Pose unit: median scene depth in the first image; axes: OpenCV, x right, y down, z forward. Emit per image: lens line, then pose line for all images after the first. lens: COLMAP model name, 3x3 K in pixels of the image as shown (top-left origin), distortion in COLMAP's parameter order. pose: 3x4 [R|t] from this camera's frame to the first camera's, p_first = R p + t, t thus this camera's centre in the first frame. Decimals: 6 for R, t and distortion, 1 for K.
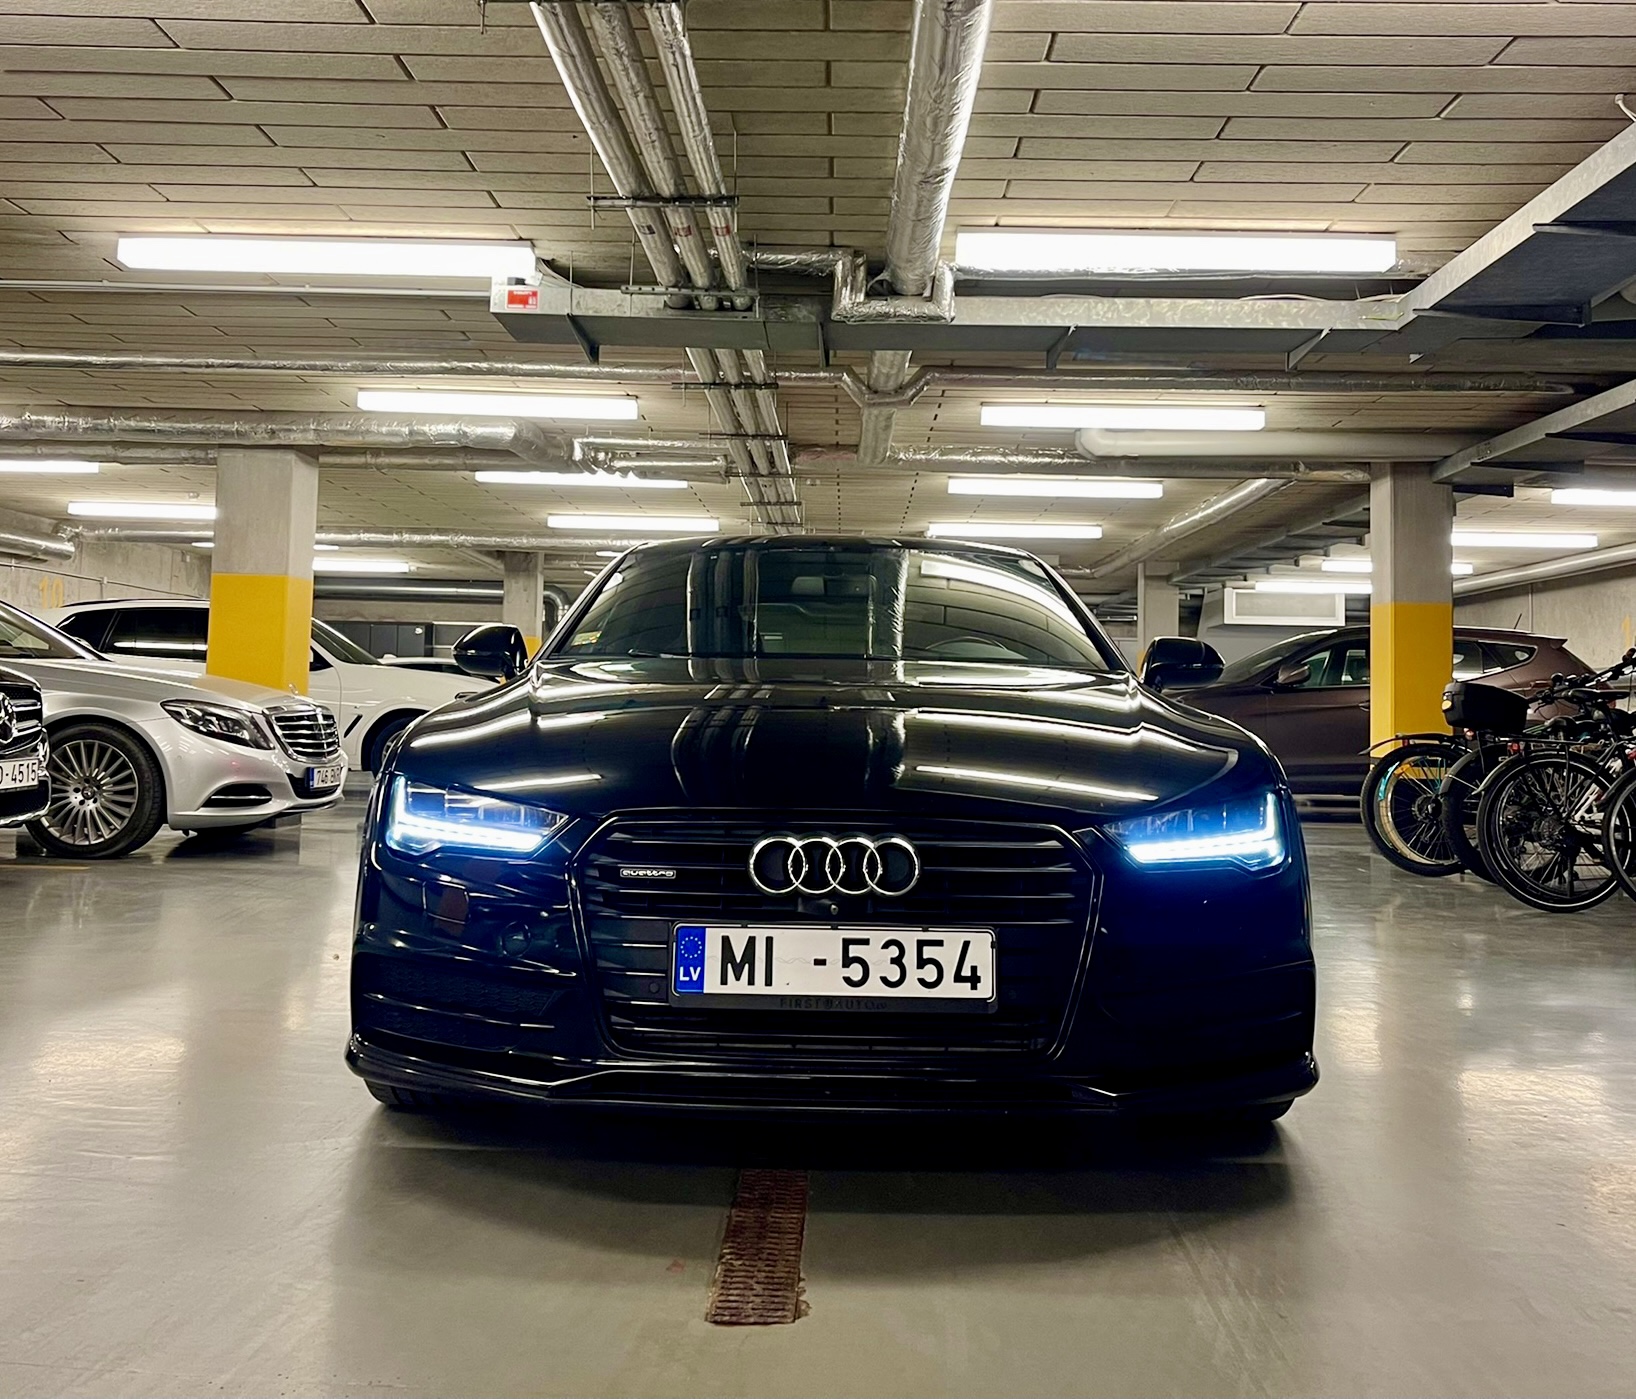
lens RADIAL K [[1634.8, 0, 804.7], [0, 1634.8, 611.1], [0, 0, 1]] dist [0.041049, 0.000000]
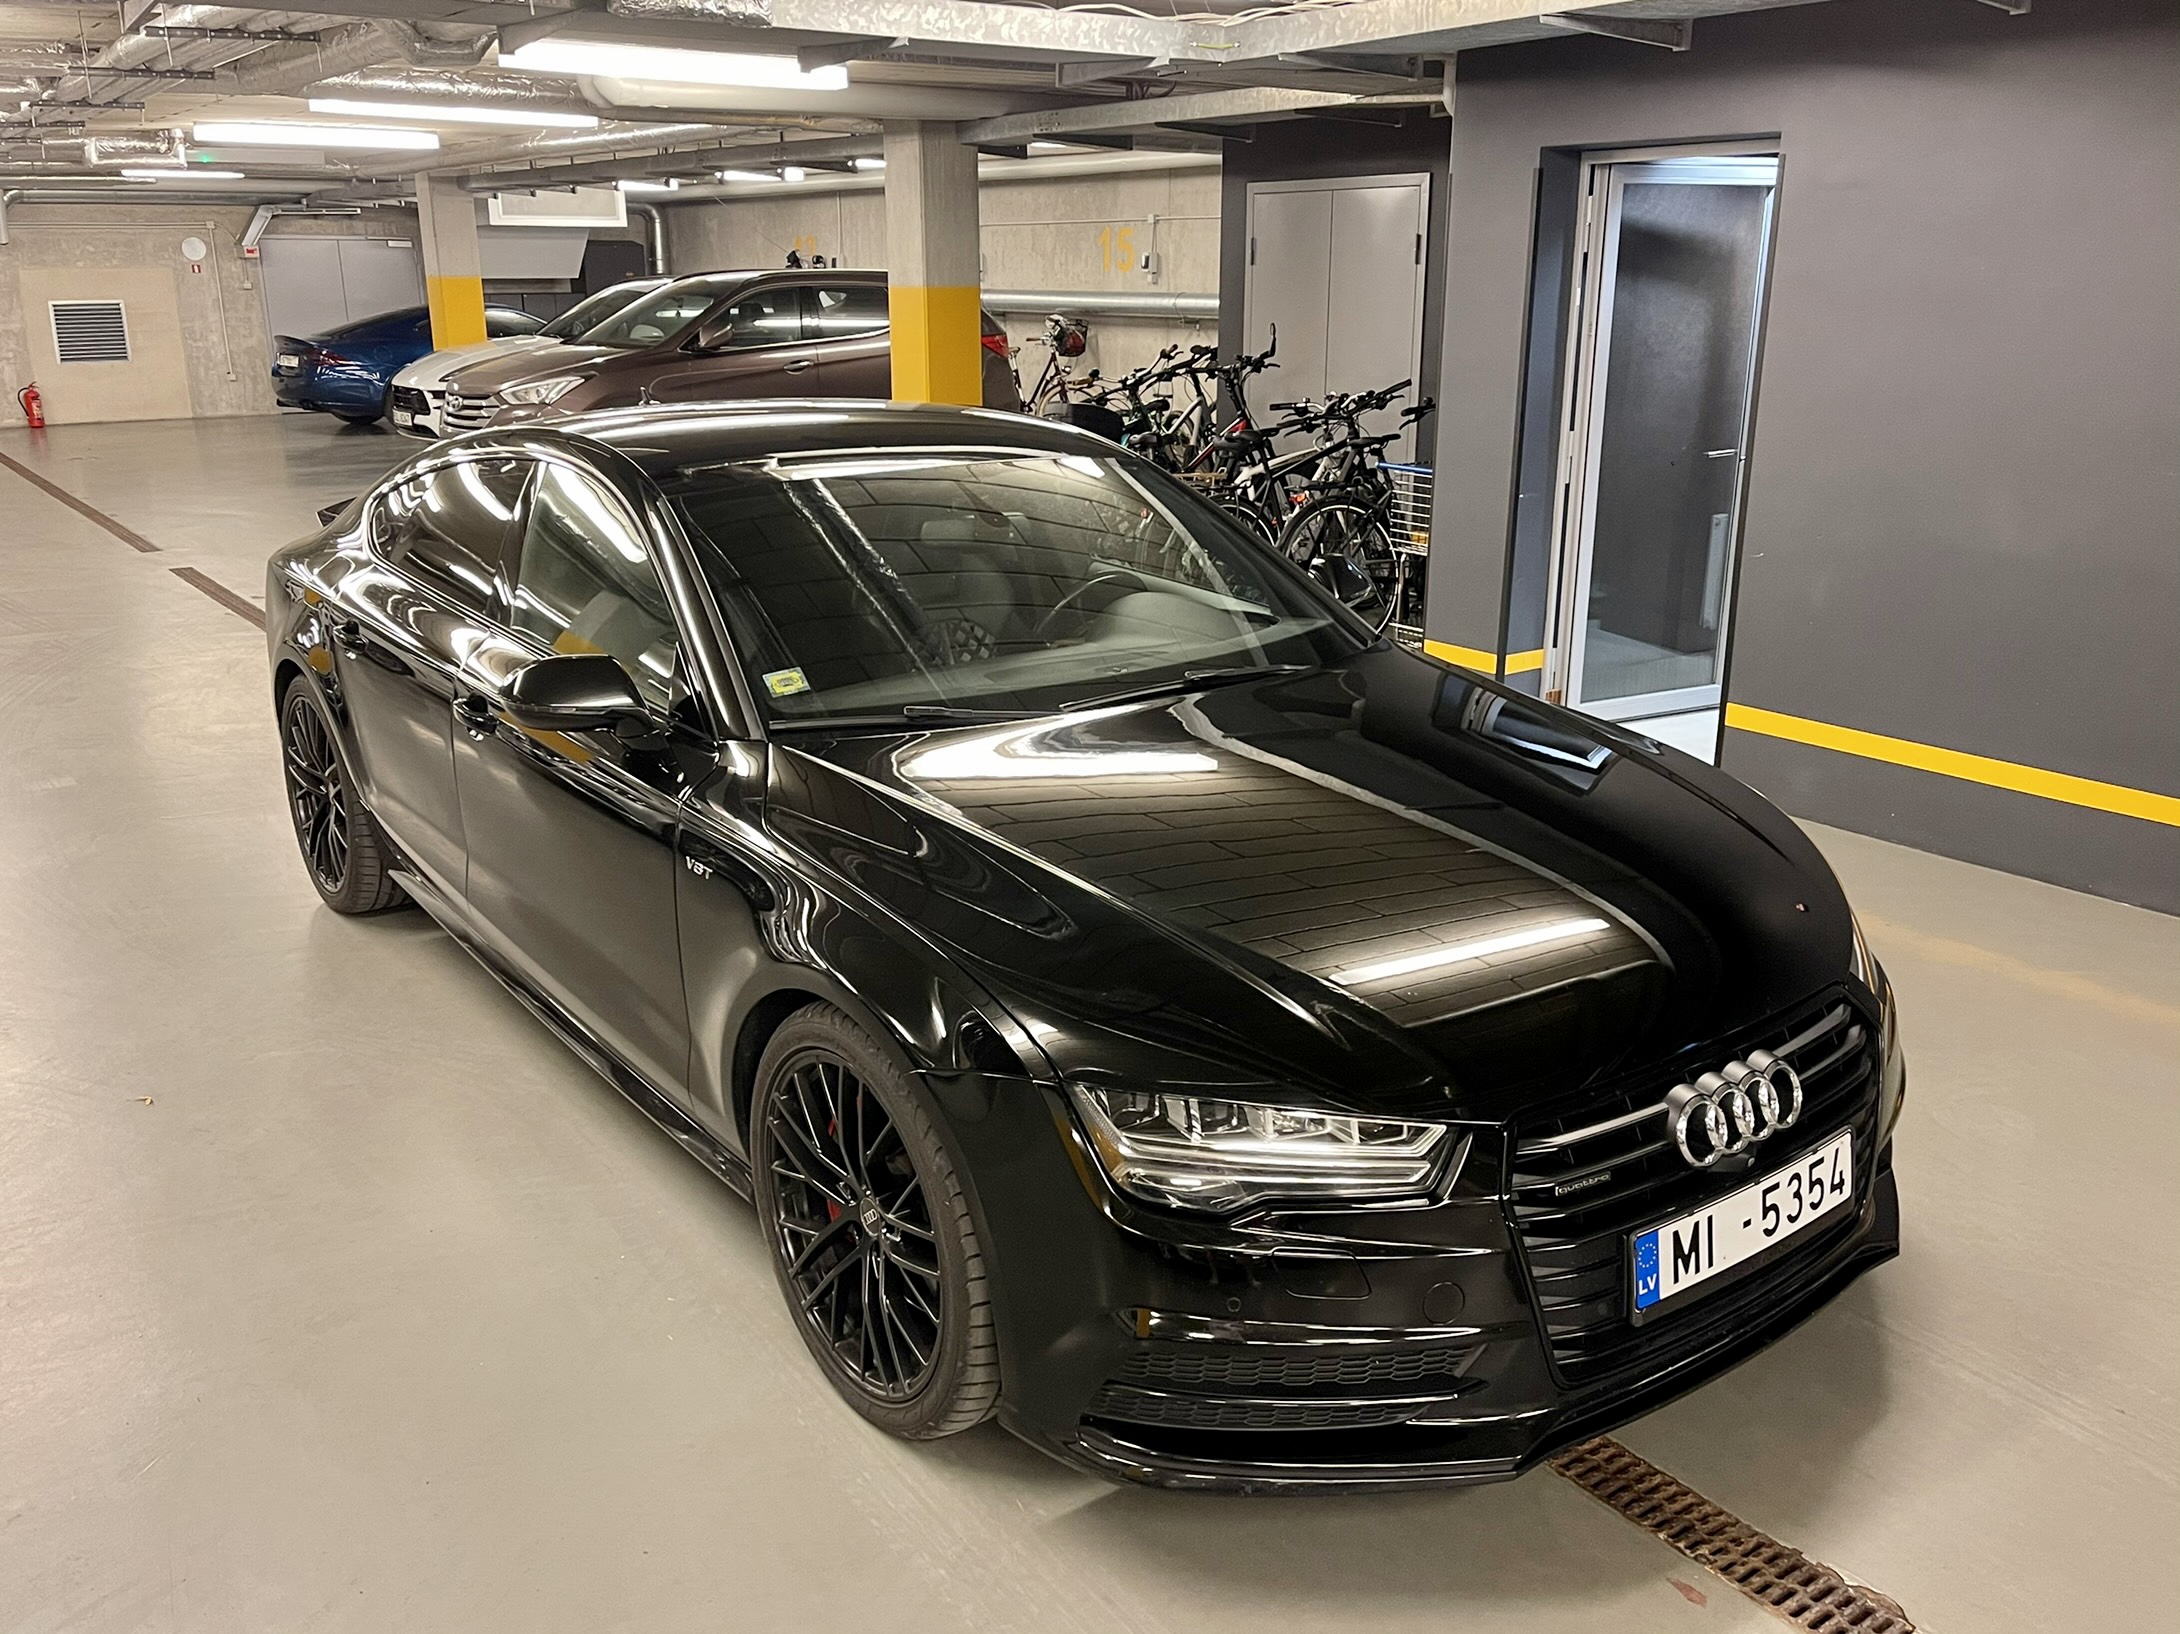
lens RADIAL K [[1787.3, 0, 1105.7], [0, 1787.3, 828.9], [0, 0, 1]] dist [0.006950, -0.019986]
pose [[0.789360, -0.200172, 0.580381, -0.313272], [-0.022805, 0.935140, 0.353545, -0.126476], [-0.613507, -0.292310, 0.733596, 0.232238]]
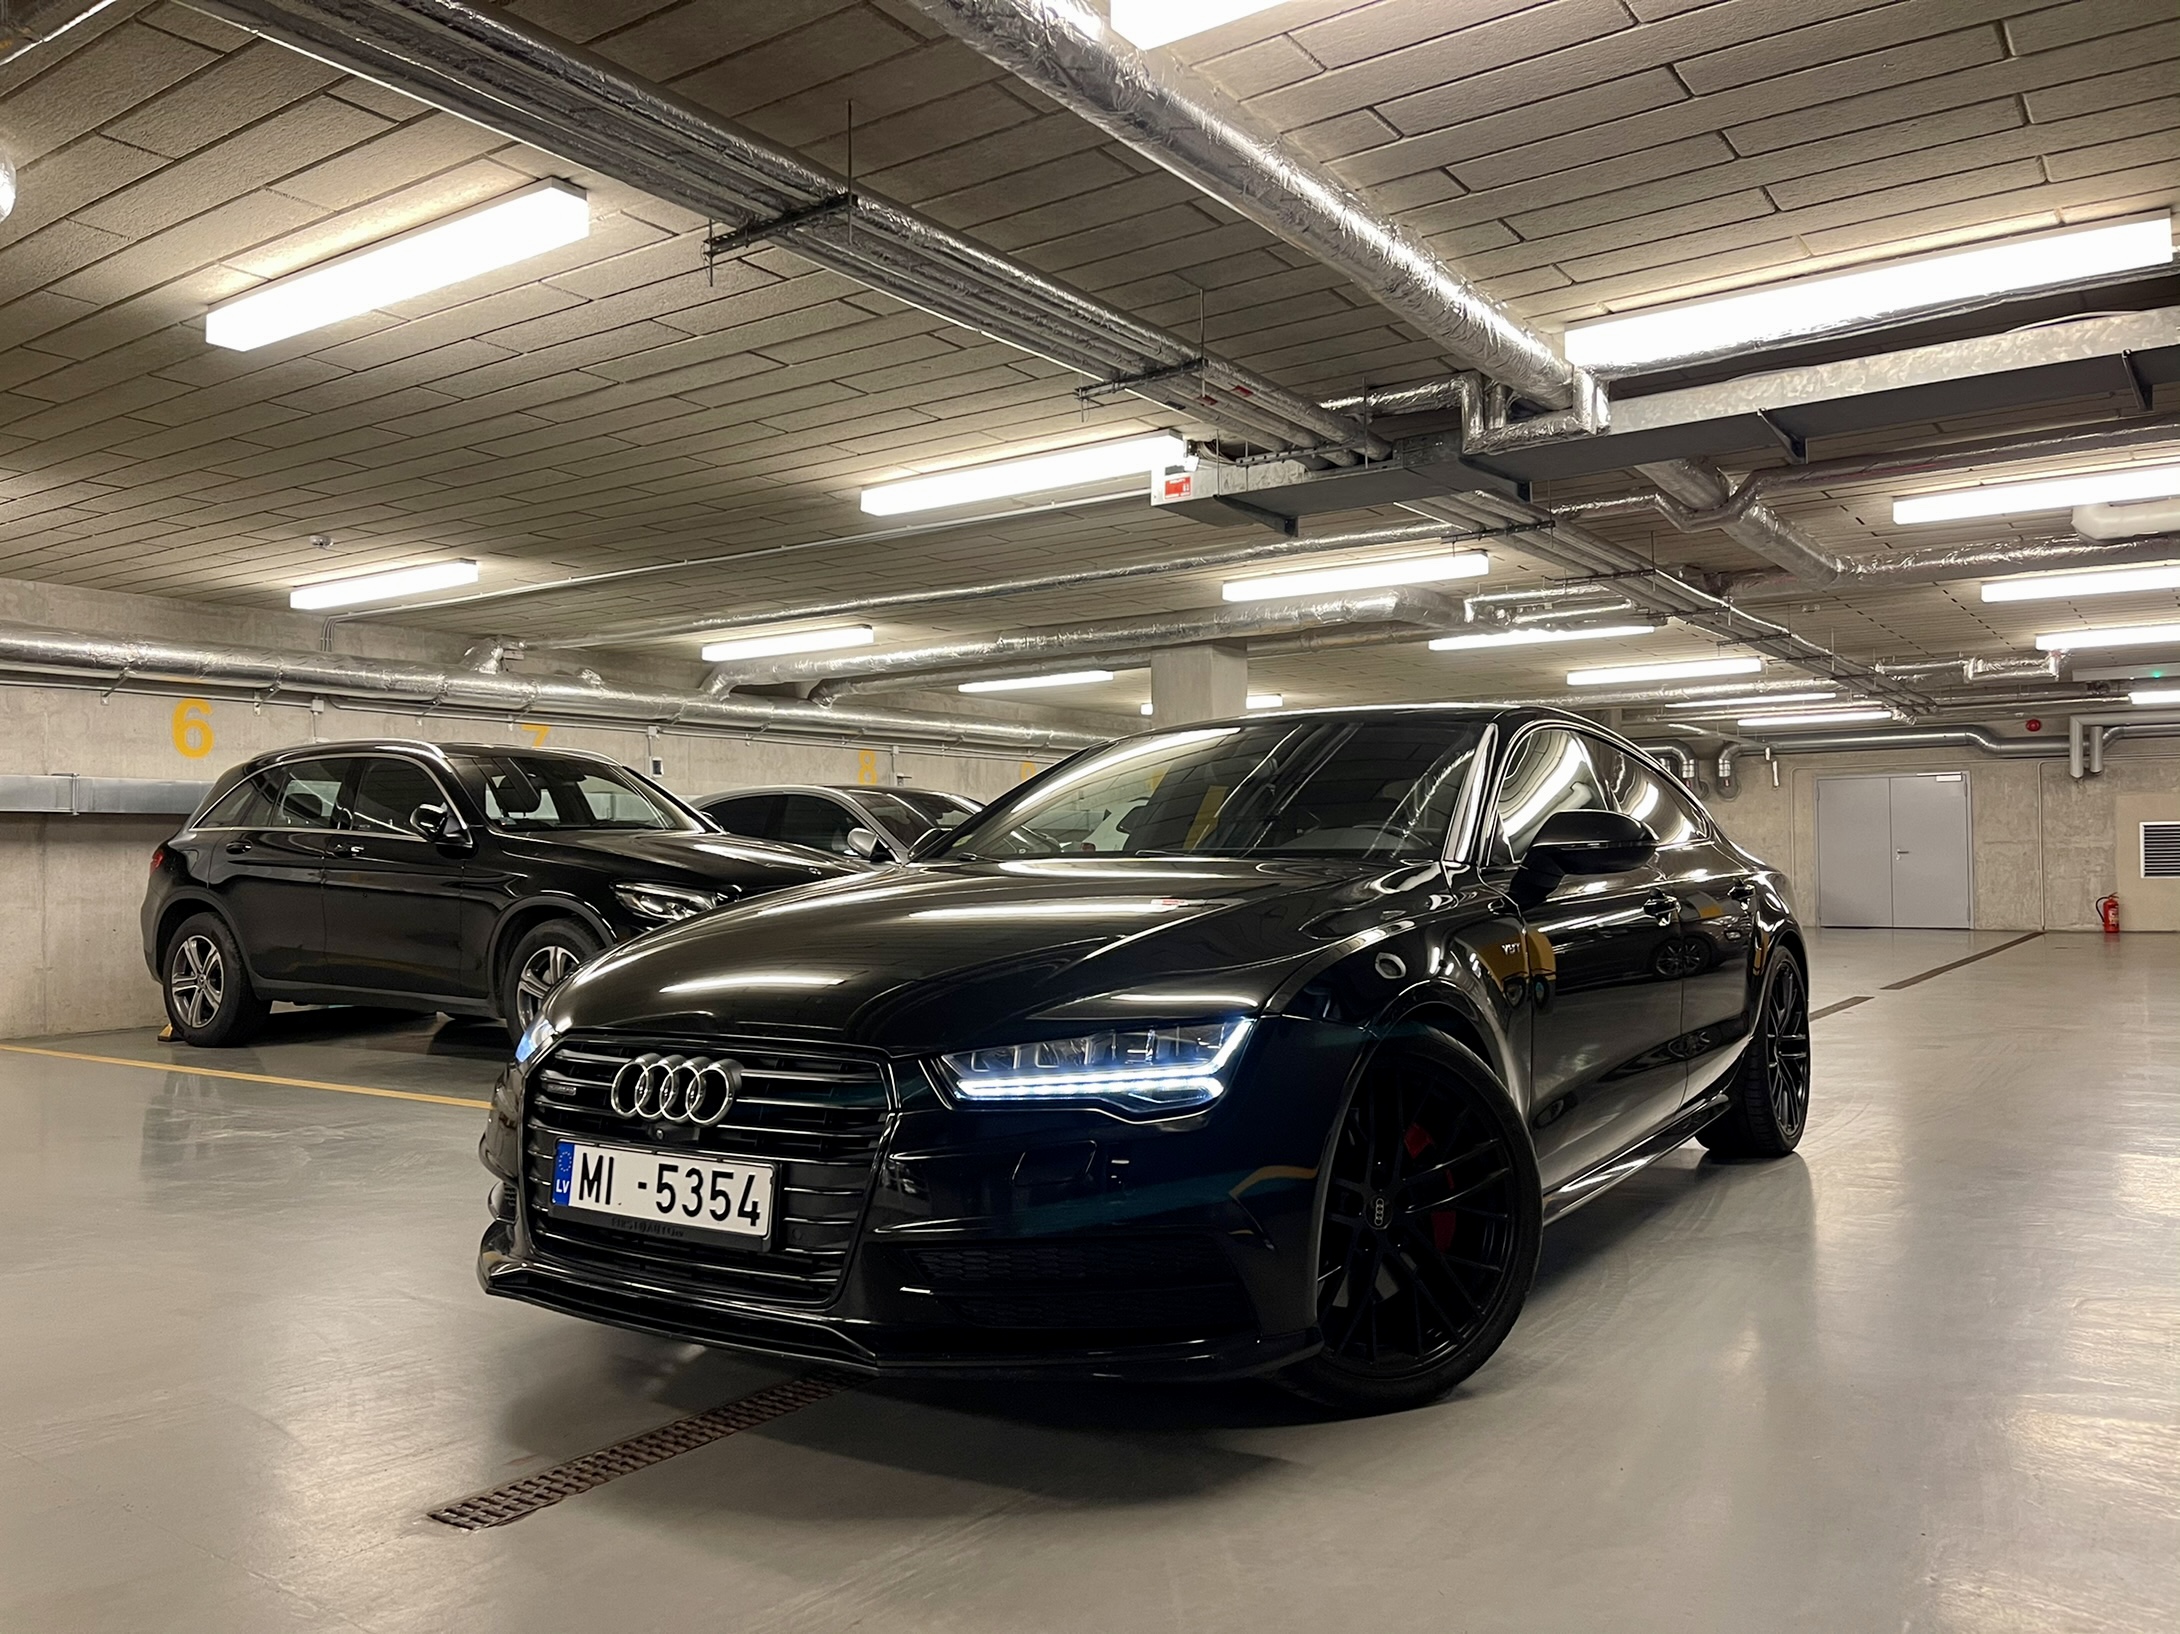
lens RADIAL K [[1626.1, 0, 1085.6], [0, 1626.1, 829.5], [0, 0, 1]] dist [0.057604, -0.083689]
pose [[0.832176, -0.043994, -0.552764, 0.325817], [0.063359, 0.997863, 0.015967, -0.001309], [0.550880, -0.048310, 0.833185, 0.130780]]
